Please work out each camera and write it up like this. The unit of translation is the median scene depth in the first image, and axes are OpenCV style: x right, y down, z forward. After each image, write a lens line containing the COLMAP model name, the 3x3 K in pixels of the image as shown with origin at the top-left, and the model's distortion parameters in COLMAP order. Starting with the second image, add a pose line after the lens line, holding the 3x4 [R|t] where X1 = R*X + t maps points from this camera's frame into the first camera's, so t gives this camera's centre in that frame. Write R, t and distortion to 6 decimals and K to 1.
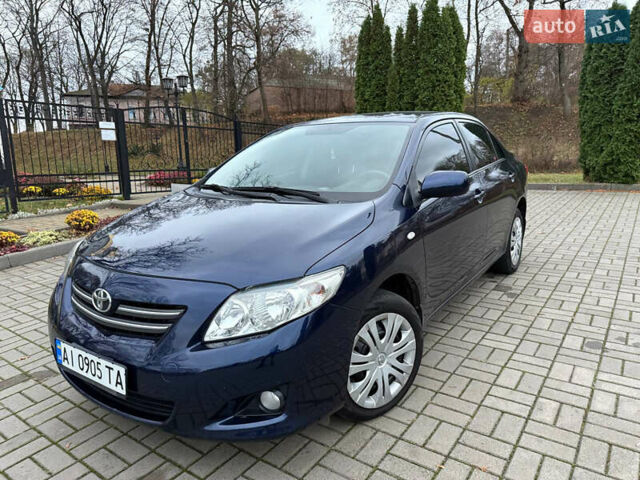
lens RADIAL K [[452.2, 0, 320.9], [0, 452.2, 239.8], [0, 0, 1]] dist [0.019622, -0.024493]
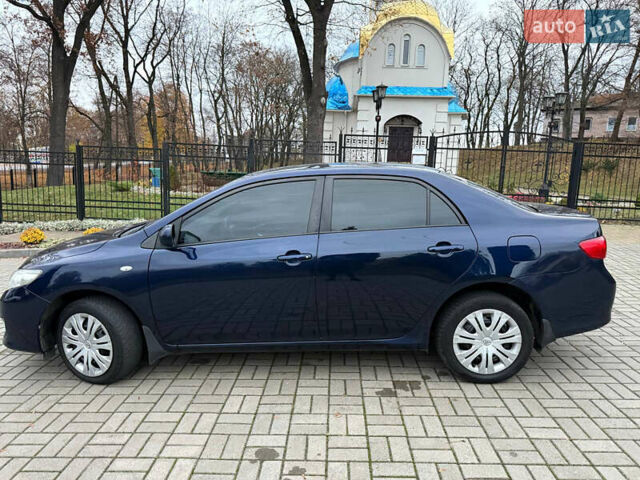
lens RADIAL K [[452.2, 0, 316.9], [0, 452.2, 242.4], [0, 0, 1]] dist [0.019622, -0.024493]
pose [[0.544313, 0.167037, -0.822084, 1.188816], [-0.182833, 0.980039, 0.078075, -0.216949], [0.818716, 0.107807, 0.563988, 0.522623]]
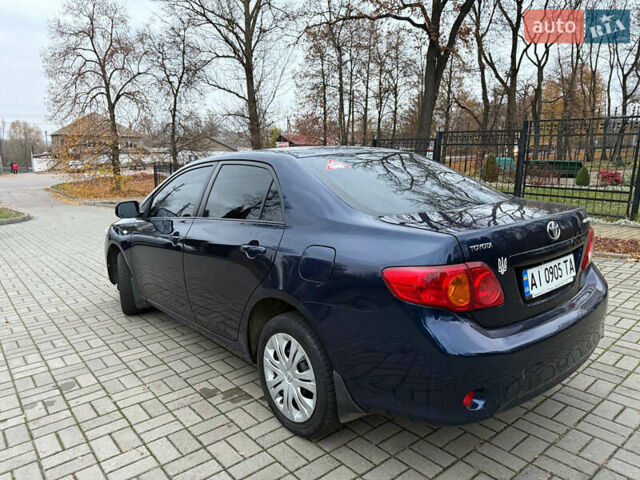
lens RADIAL K [[452.2, 0, 309.4], [0, 452.2, 242.6], [0, 0, 1]] dist [0.019622, -0.024493]
pose [[-0.267548, 0.204804, -0.941527, 1.272744], [-0.169683, 0.951864, 0.255270, -0.410725], [0.948486, 0.228058, -0.219918, 1.563266]]
